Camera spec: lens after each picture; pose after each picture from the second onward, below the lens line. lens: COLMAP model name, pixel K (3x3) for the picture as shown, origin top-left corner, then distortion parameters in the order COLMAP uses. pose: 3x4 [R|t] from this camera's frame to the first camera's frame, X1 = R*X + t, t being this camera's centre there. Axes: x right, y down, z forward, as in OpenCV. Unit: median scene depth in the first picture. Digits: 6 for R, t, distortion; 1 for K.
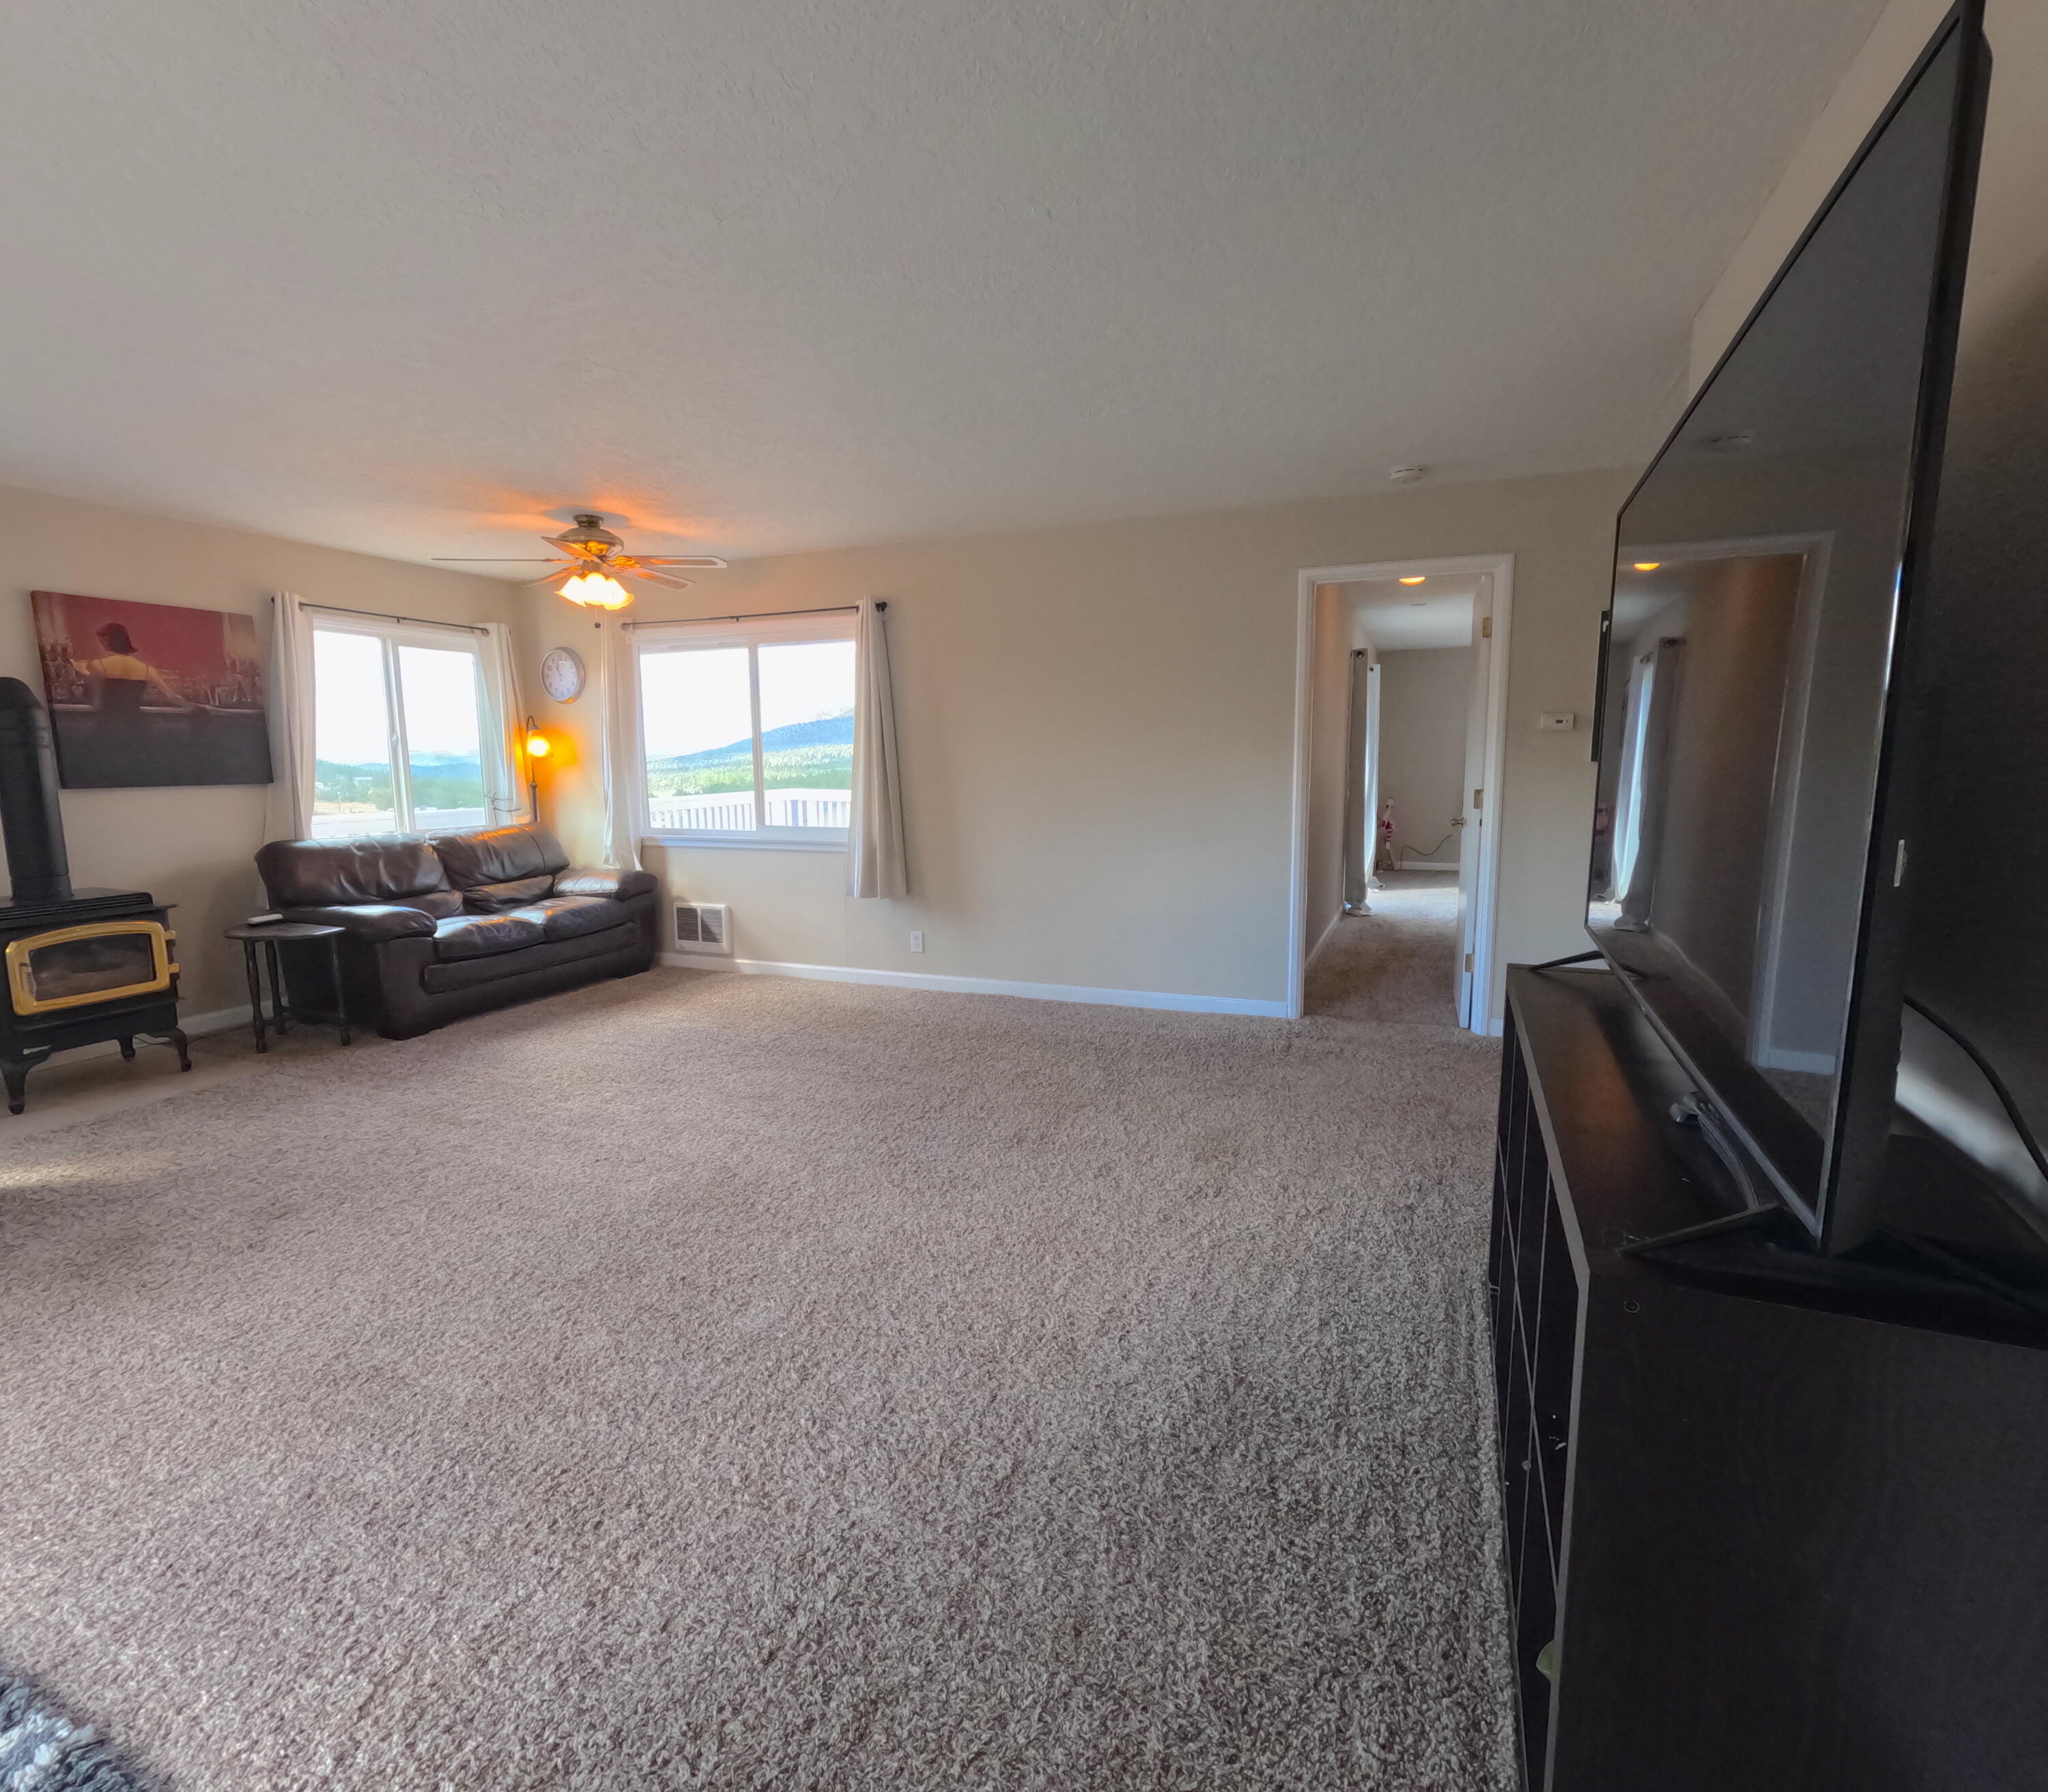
lens RADIAL K [[973.5, 0, 1022.1], [0, 973.5, 898.6], [0, 0, 1]] dist [-0.001135, -0.000039]
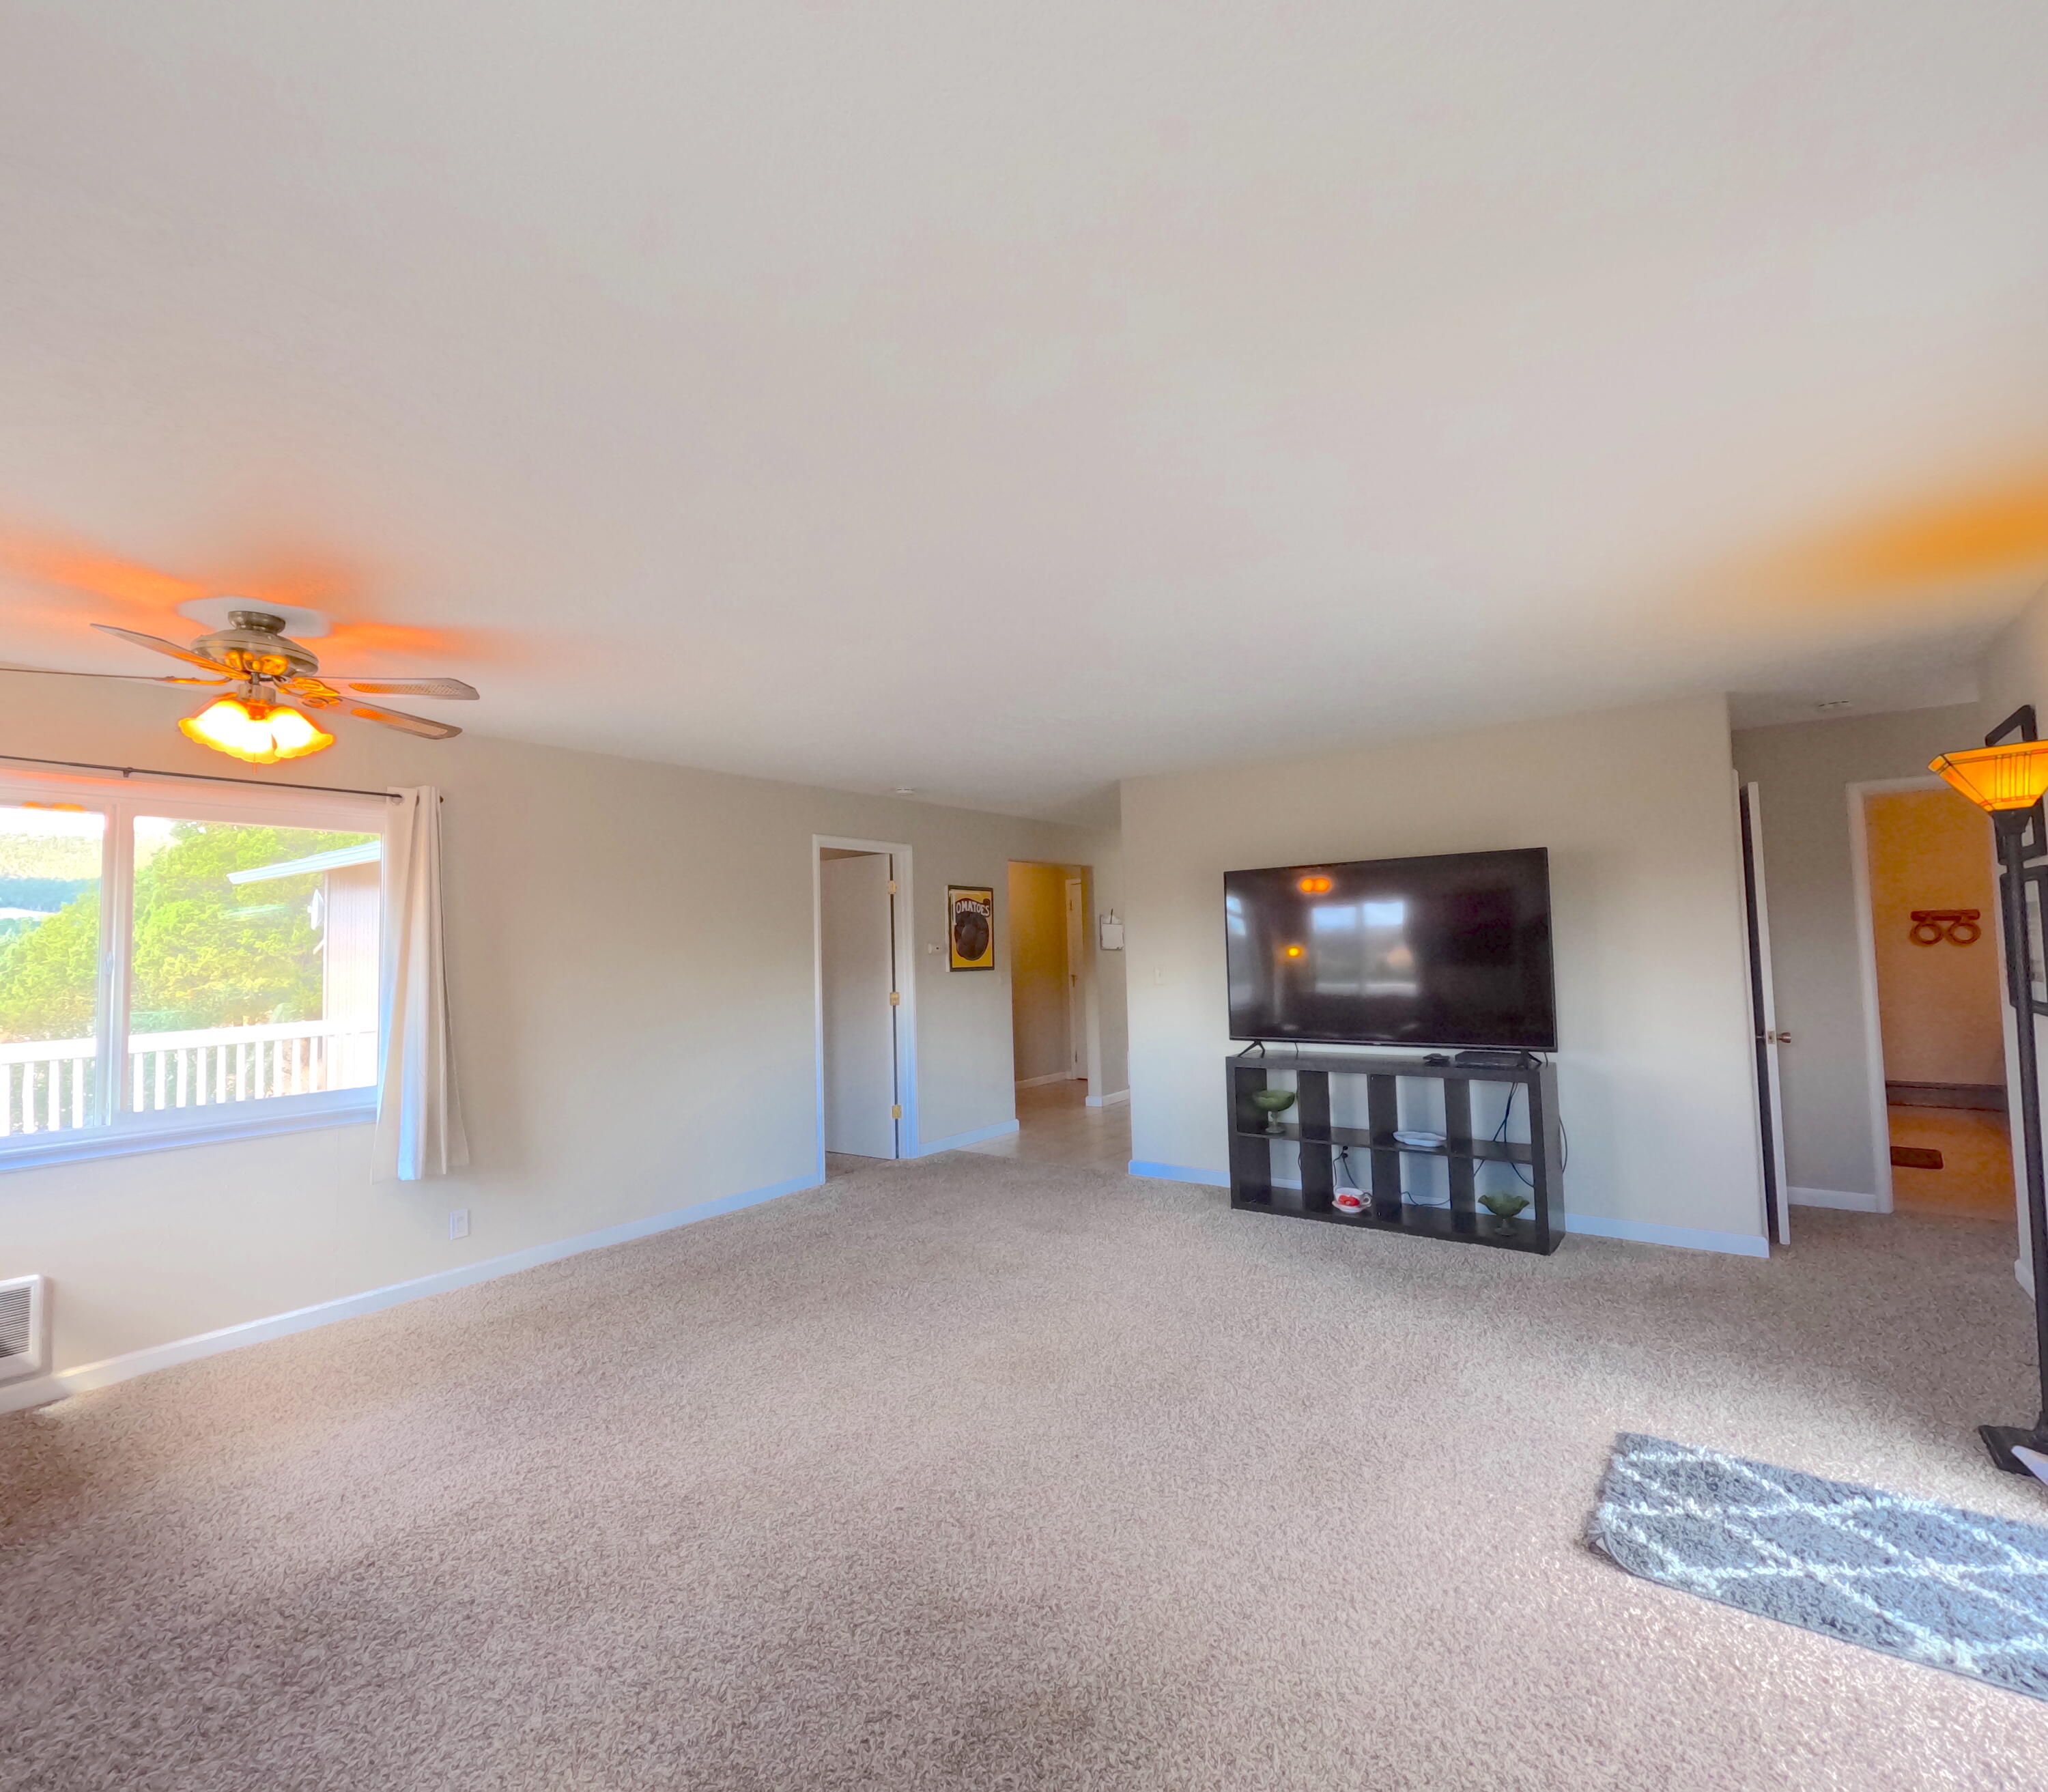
lens RADIAL K [[973.5, 0, 1022.1], [0, 973.5, 898.6], [0, 0, 1]] dist [-0.001135, -0.000039]
pose [[0.260808, 0.054892, 0.963829, -0.912140], [0.164496, 0.981255, -0.100396, -0.071013], [-0.951273, 0.184731, 0.246889, 0.413258]]
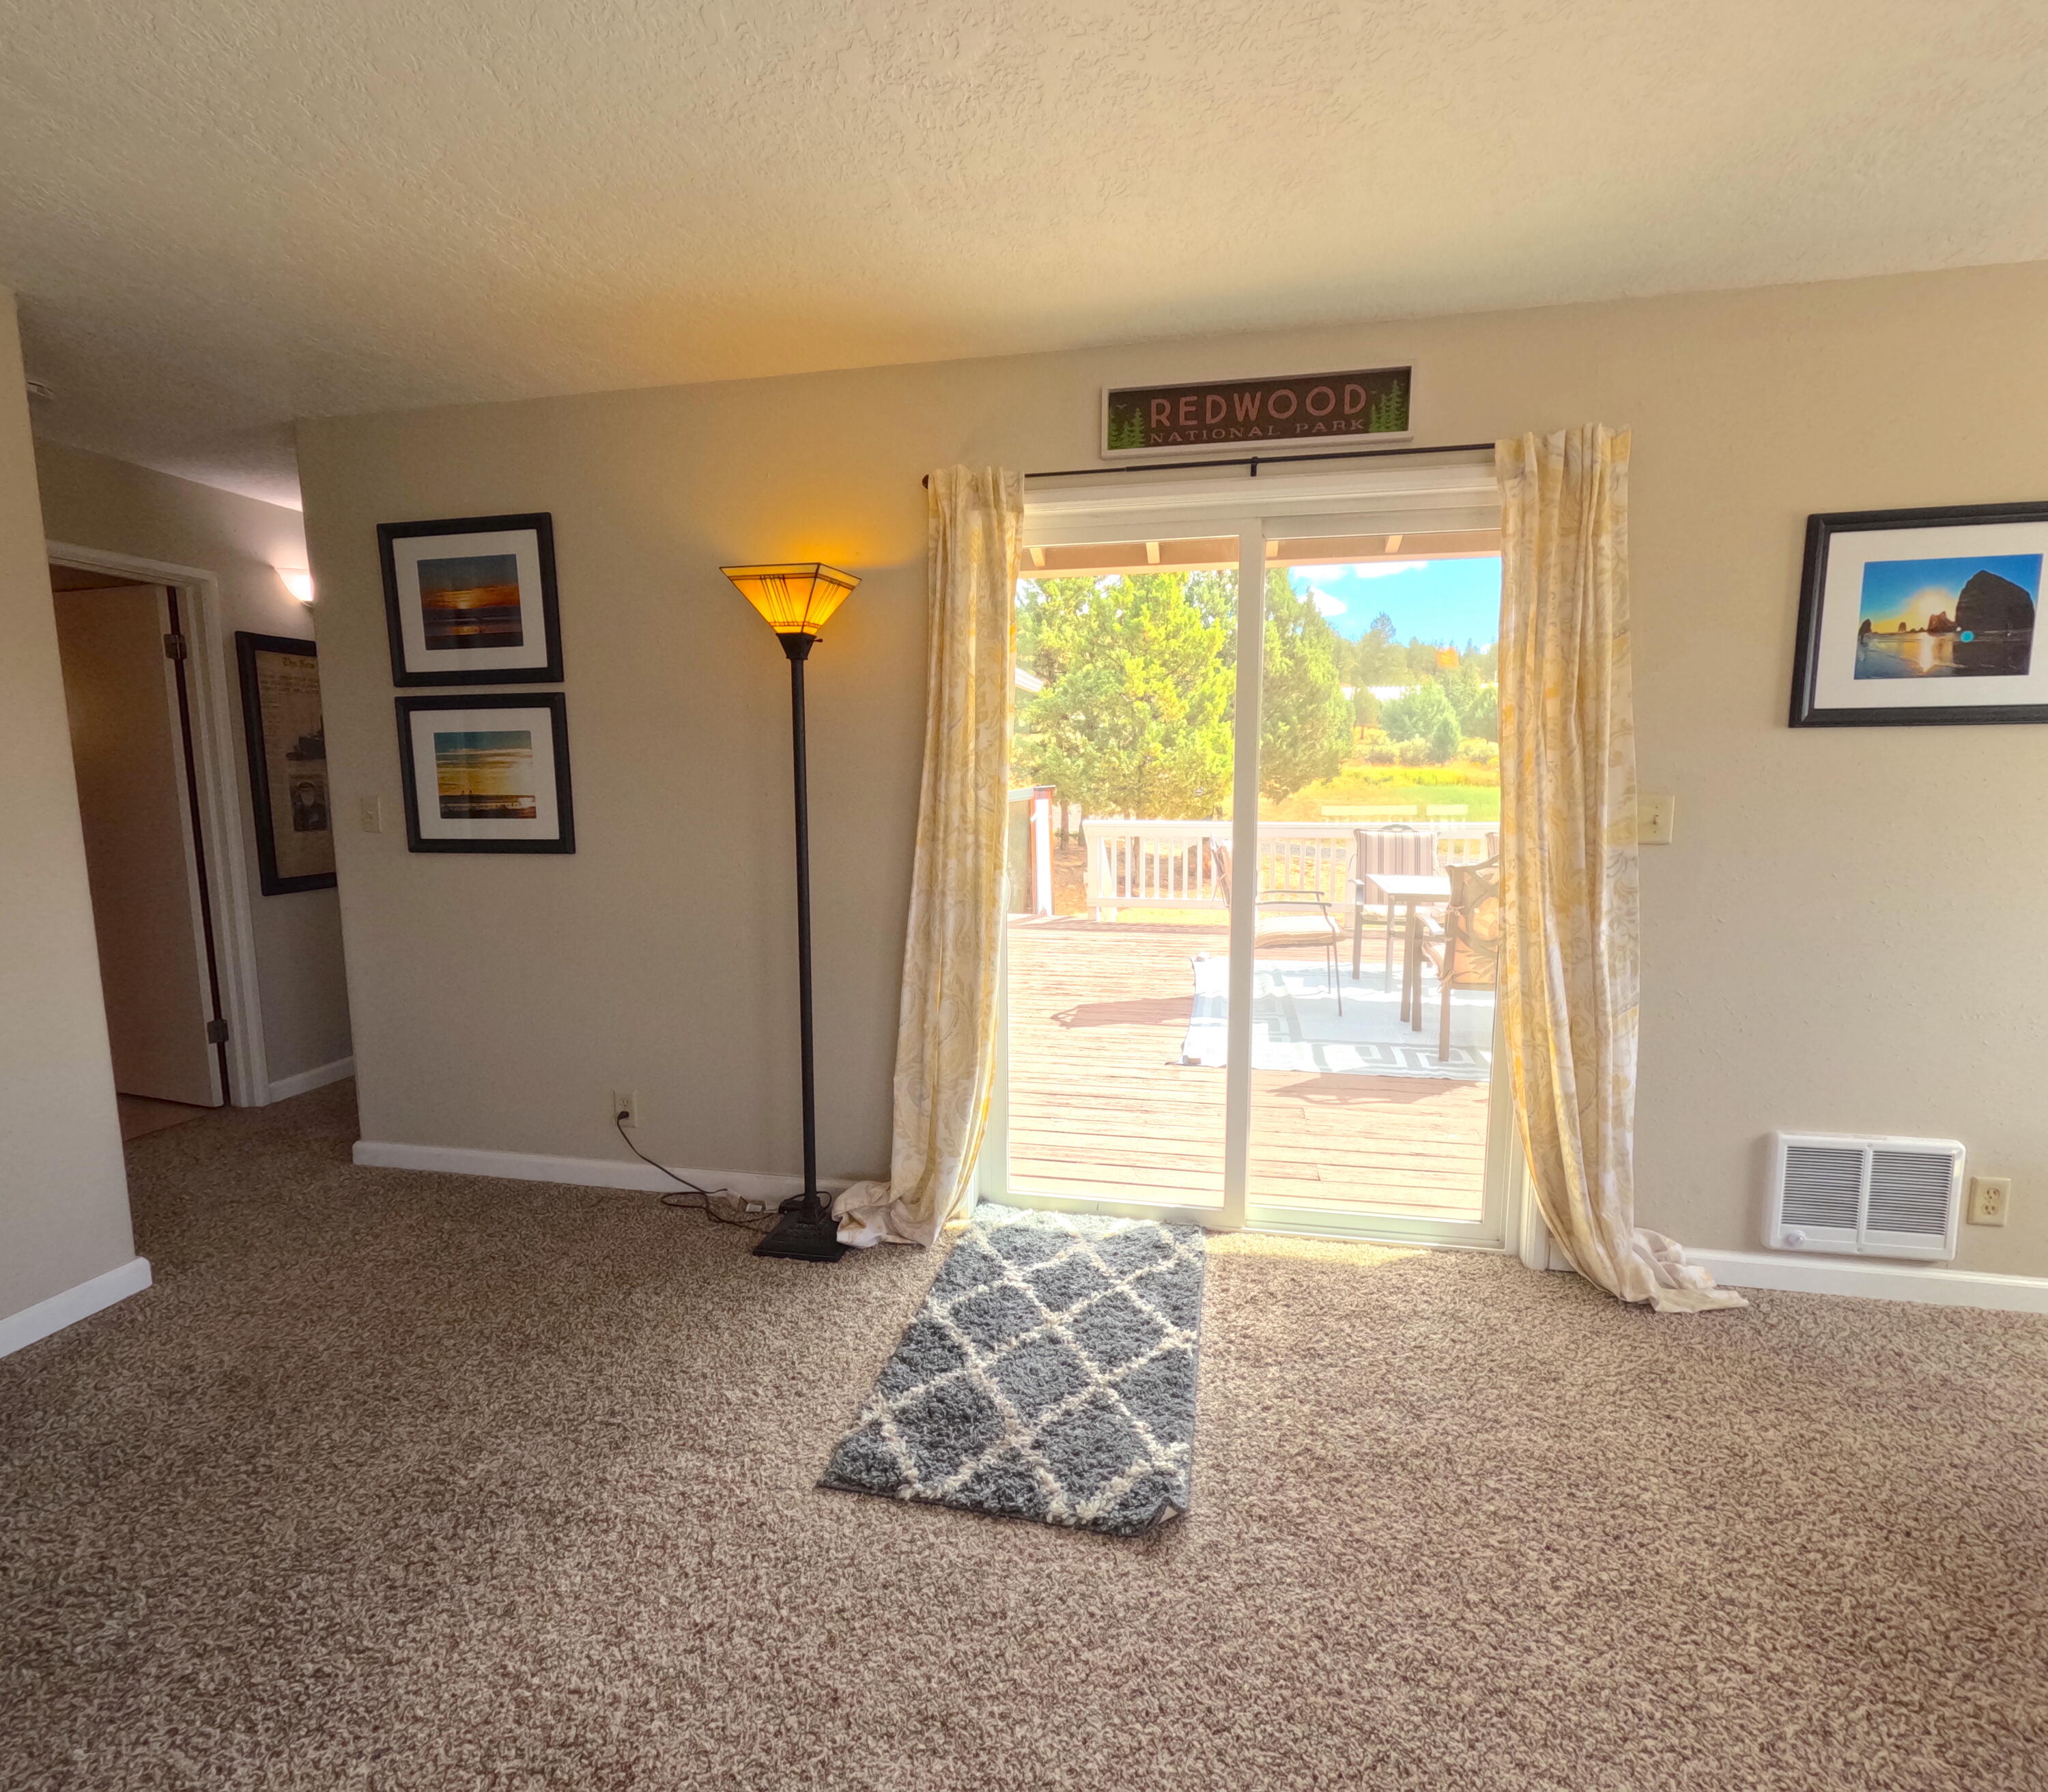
lens RADIAL K [[989.4, 0, 1020.3], [0, 989.4, 897.9], [0, 0, 1]] dist [-0.000385, 0.001089]
pose [[-0.980588, 0.042951, -0.191320, -0.249235], [-0.009422, 0.964266, 0.264768, -0.098749], [0.195855, 0.261430, -0.945143, 0.612544]]
